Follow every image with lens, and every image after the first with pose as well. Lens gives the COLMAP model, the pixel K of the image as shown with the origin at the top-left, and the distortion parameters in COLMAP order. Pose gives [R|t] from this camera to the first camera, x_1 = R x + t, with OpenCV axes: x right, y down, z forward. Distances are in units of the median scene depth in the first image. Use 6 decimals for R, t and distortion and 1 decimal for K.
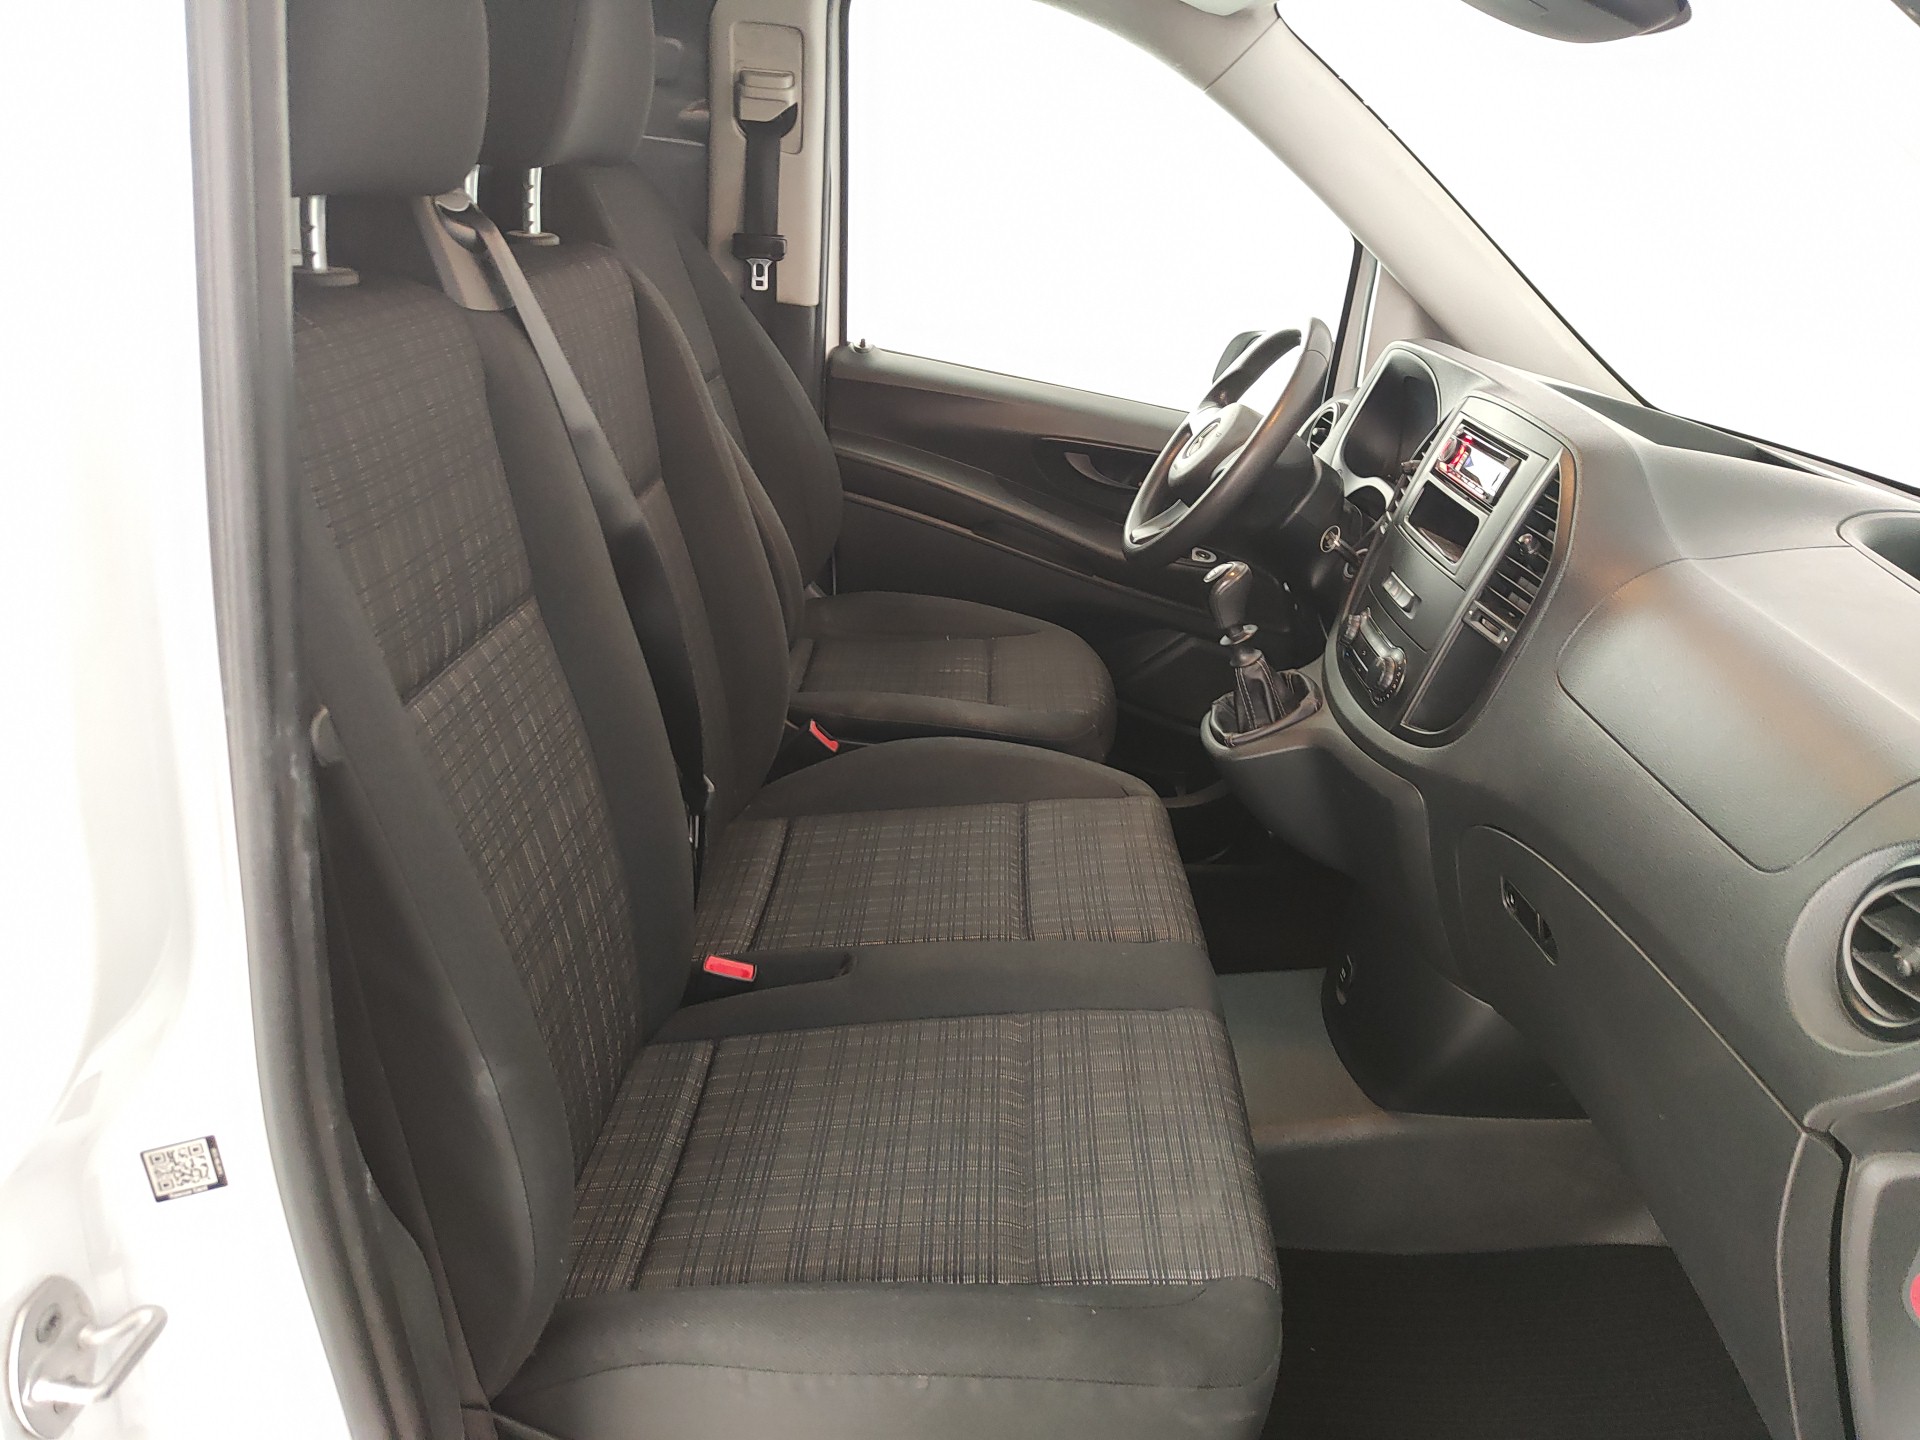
lens RADIAL K [[1380.3, 0, 960.0], [0, 1380.3, 720.0], [0, 0, 1]] dist [0.000261, -0.082923]
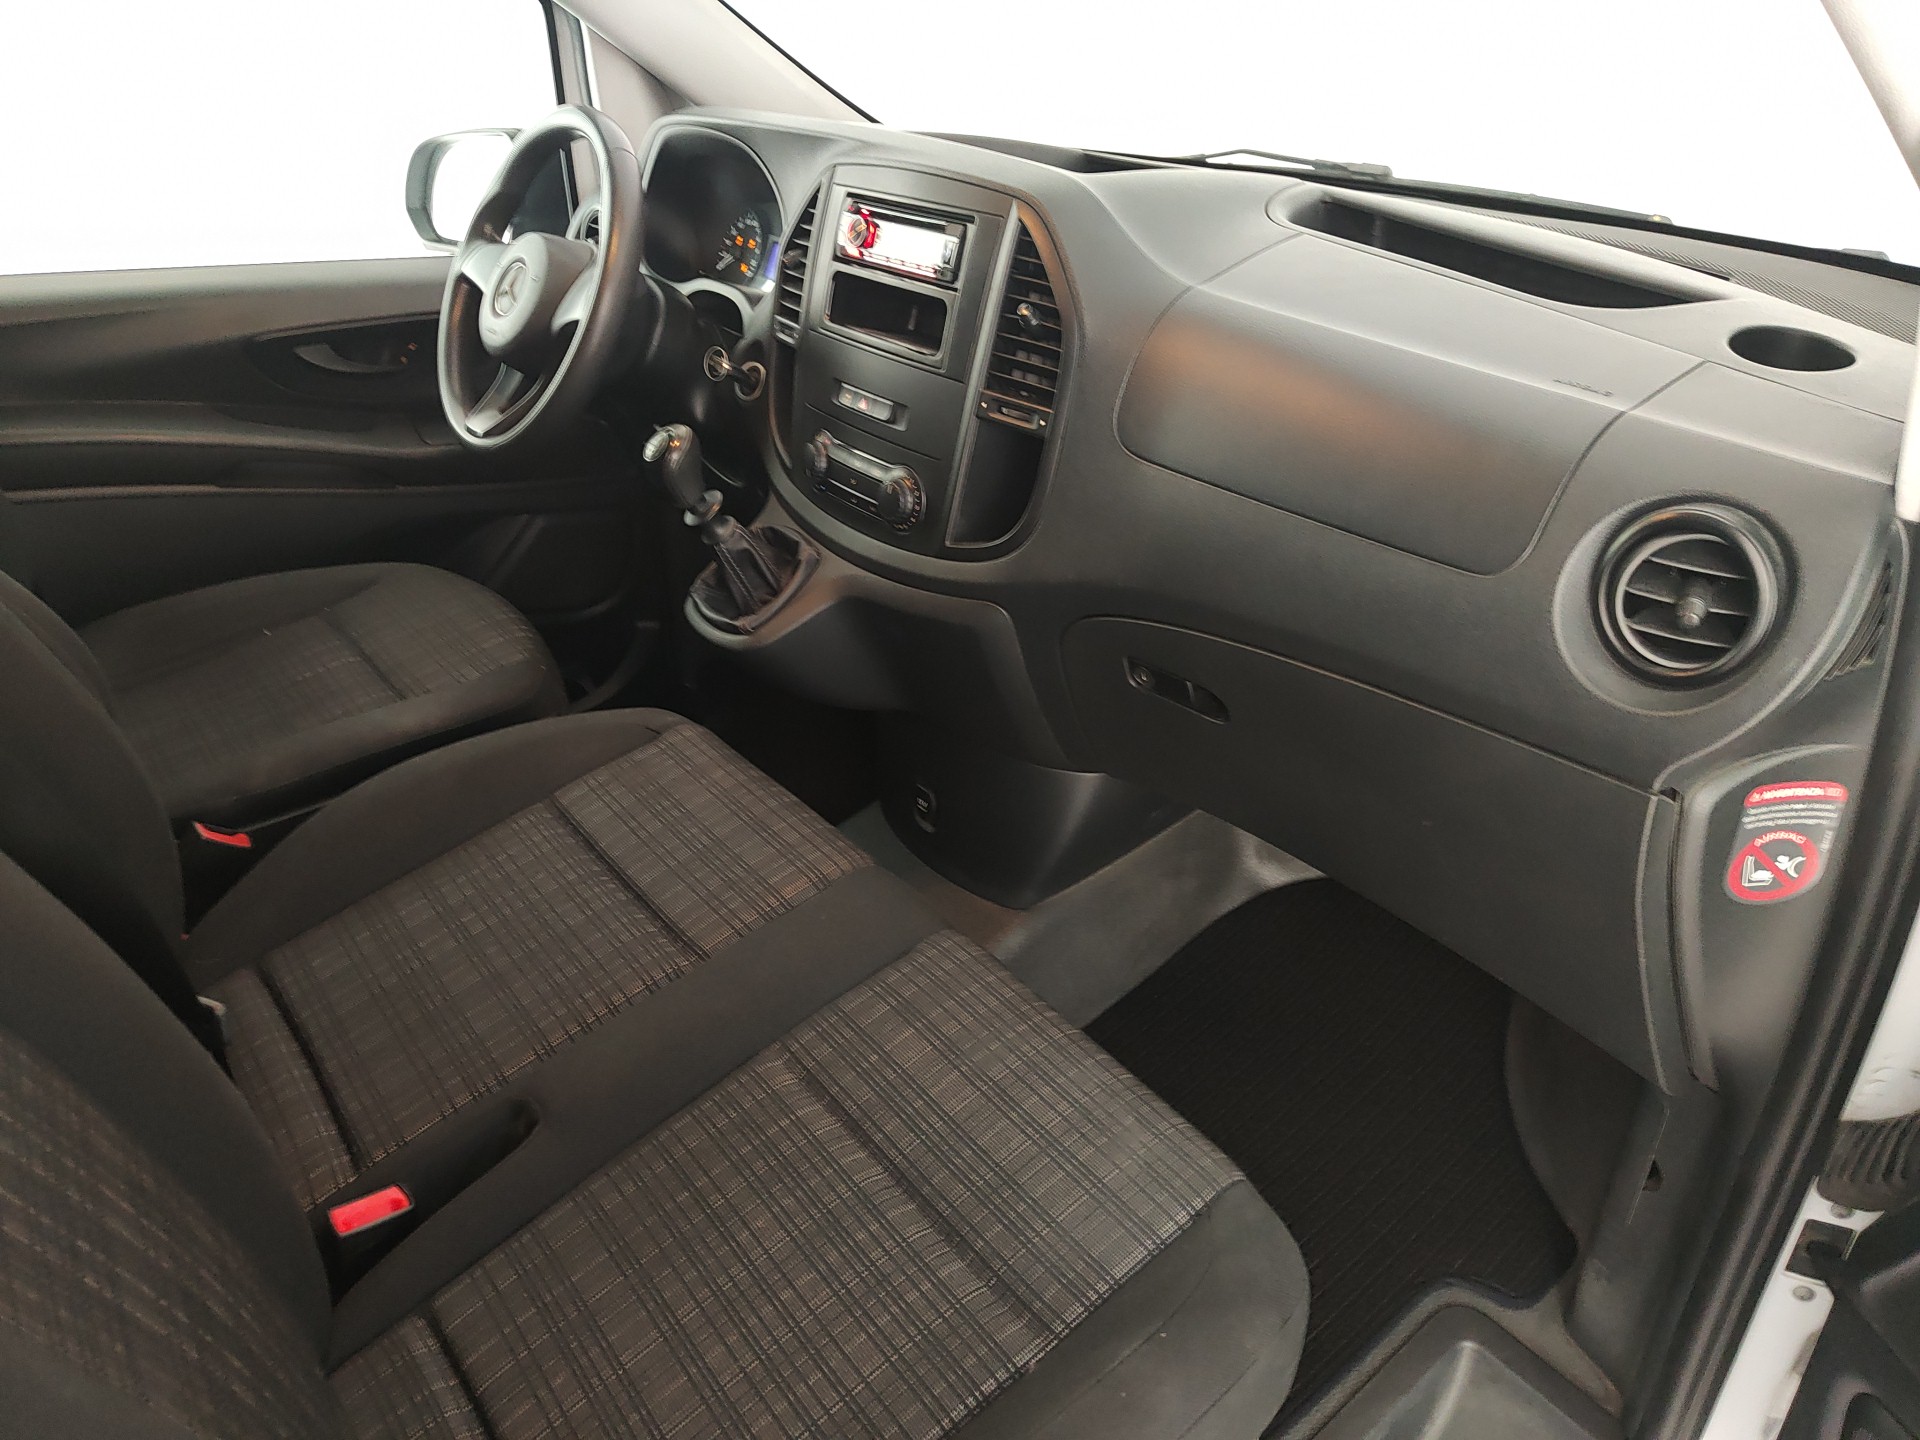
lens RADIAL K [[1358.2, 0, 965.8], [0, 1358.2, 713.6], [0, 0, 1]] dist [-0.000092, -0.022140]
pose [[0.750373, -0.423193, 0.507788, -0.170984], [0.334576, 0.905681, 0.260386, -0.122263], [-0.570088, -0.025493, 0.821188, 0.242147]]
